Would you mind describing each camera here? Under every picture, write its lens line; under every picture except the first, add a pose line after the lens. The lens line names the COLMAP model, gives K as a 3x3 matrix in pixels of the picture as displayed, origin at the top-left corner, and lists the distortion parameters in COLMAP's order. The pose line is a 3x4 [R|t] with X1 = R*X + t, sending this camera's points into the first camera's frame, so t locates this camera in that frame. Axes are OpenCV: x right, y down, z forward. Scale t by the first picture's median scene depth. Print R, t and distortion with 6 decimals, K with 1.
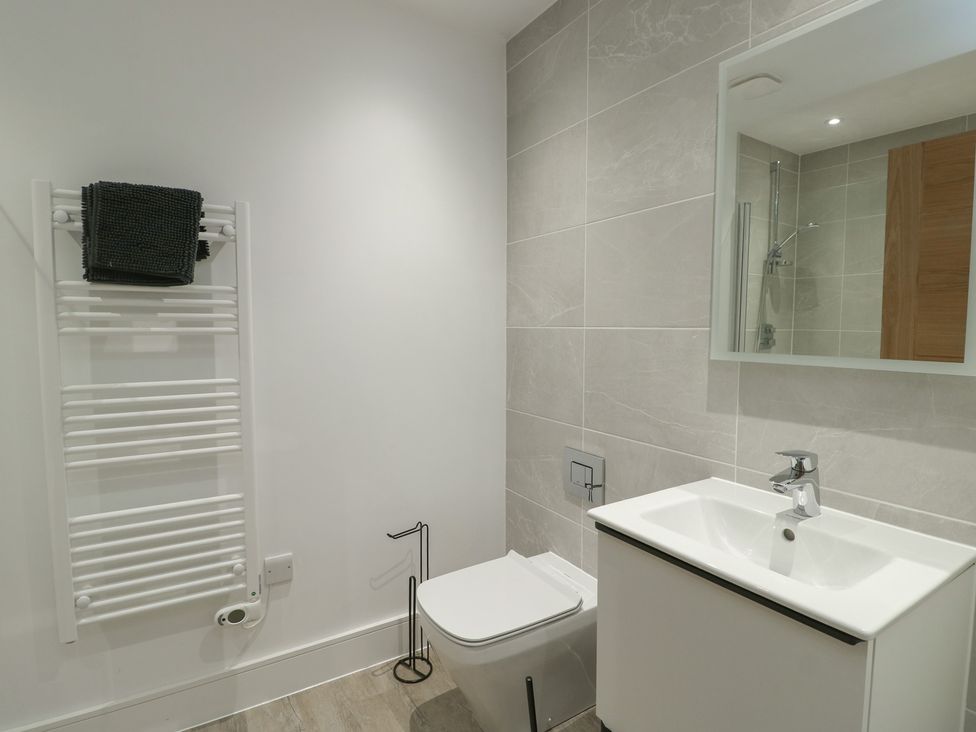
lens RADIAL K [[542.4, 0, 488.0], [0, 542.4, 366.0], [0, 0, 1]] dist [0.001518, -0.014682]
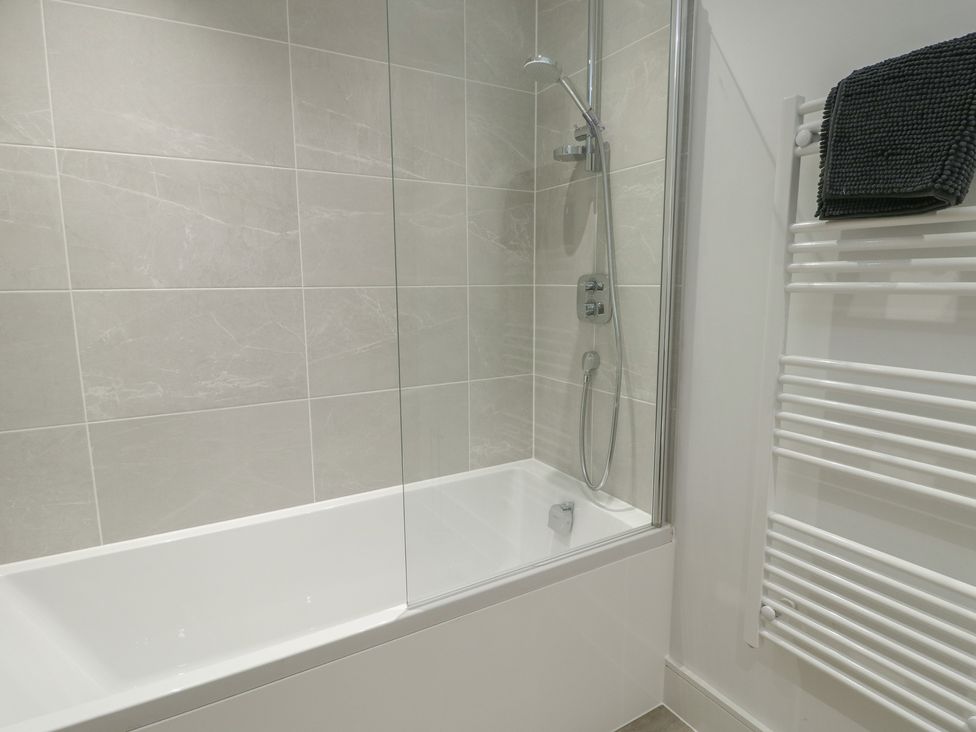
lens RADIAL K [[542.4, 0, 488.0], [0, 542.4, 366.0], [0, 0, 1]] dist [0.001518, -0.014682]
pose [[-0.004978, 0.148671, -0.988874, 0.025847], [-0.064500, 0.986780, 0.148681, -0.038133], [0.997905, 0.064523, 0.004678, 0.536168]]
